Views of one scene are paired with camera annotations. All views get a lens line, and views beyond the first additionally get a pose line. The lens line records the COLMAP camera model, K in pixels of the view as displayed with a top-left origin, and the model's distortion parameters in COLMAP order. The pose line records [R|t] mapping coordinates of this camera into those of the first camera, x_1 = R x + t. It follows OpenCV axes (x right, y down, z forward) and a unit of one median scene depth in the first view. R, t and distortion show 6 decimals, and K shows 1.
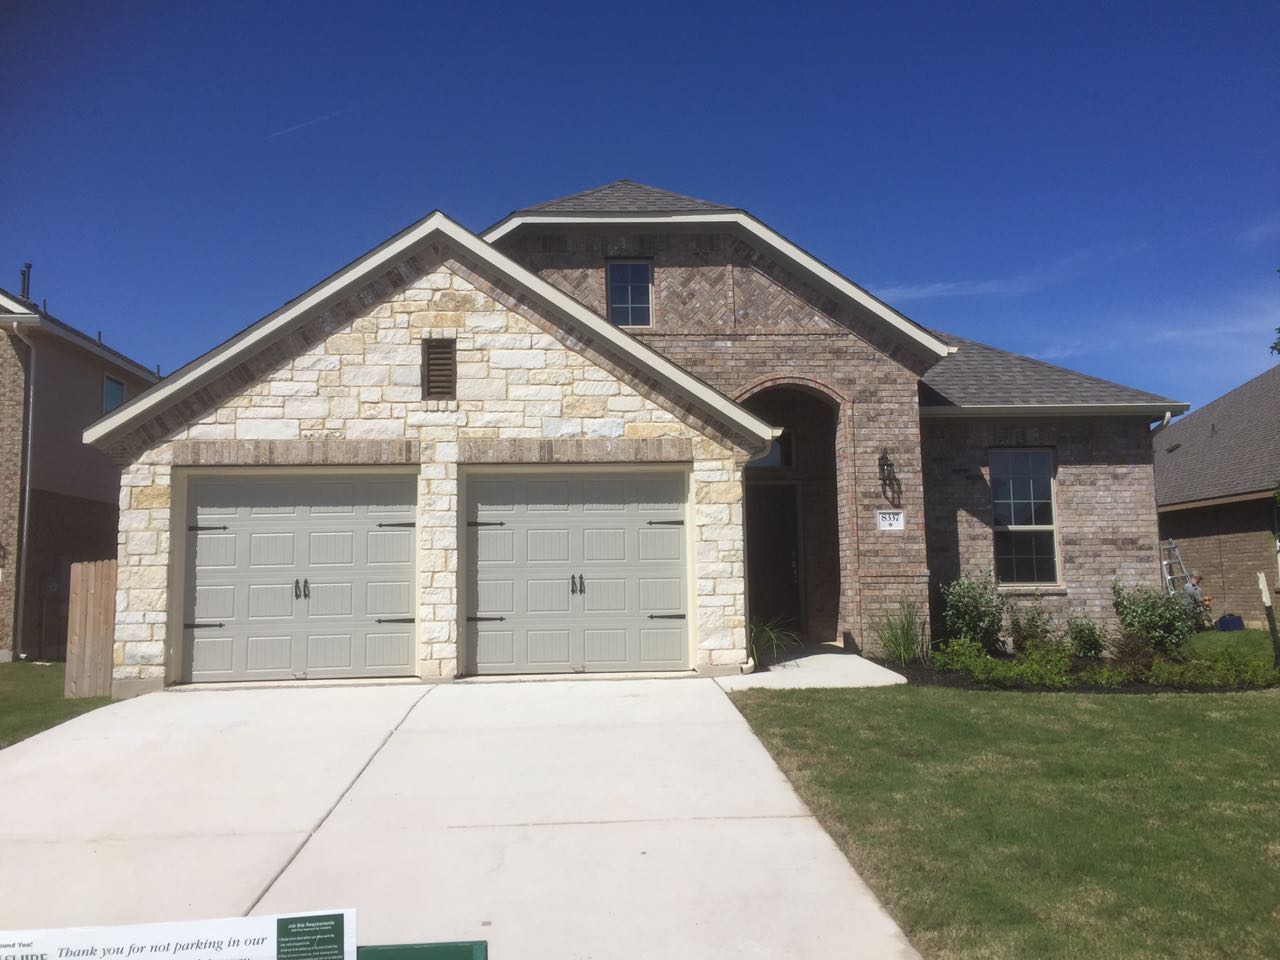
lens RADIAL K [[1088.0, 0, 640.3], [0, 1088.0, 475.3], [0, 0, 1]] dist [0.075146, -0.018622]
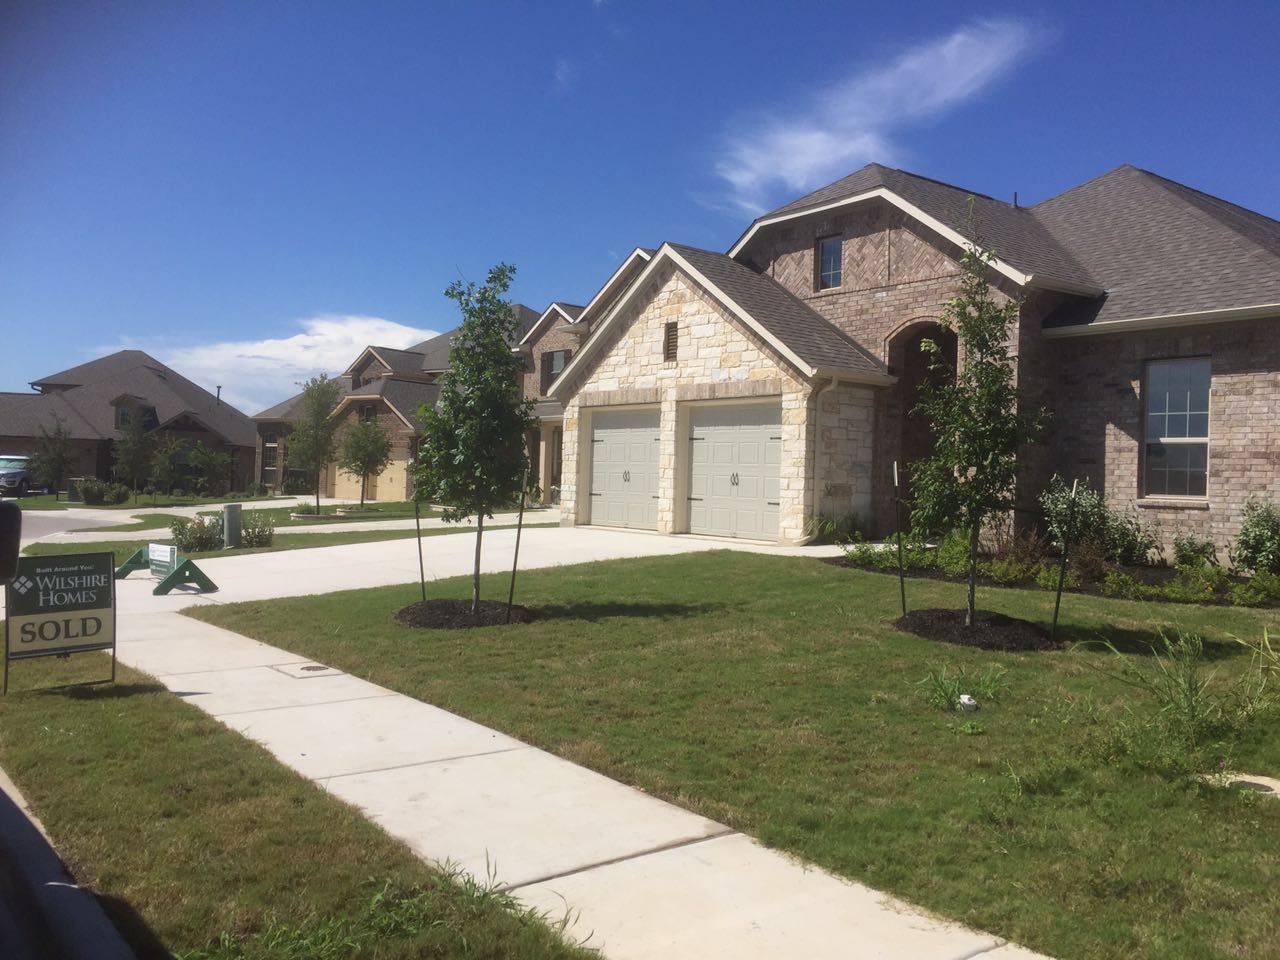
lens RADIAL K [[1088.0, 0, 641.1], [0, 1088.0, 478.1], [0, 0, 1]] dist [0.075146, -0.018622]
pose [[0.564589, 0.030957, -0.824792, 0.967787], [0.044811, 0.996673, 0.068083, -0.008066], [0.824155, -0.075398, 0.561323, 0.048275]]
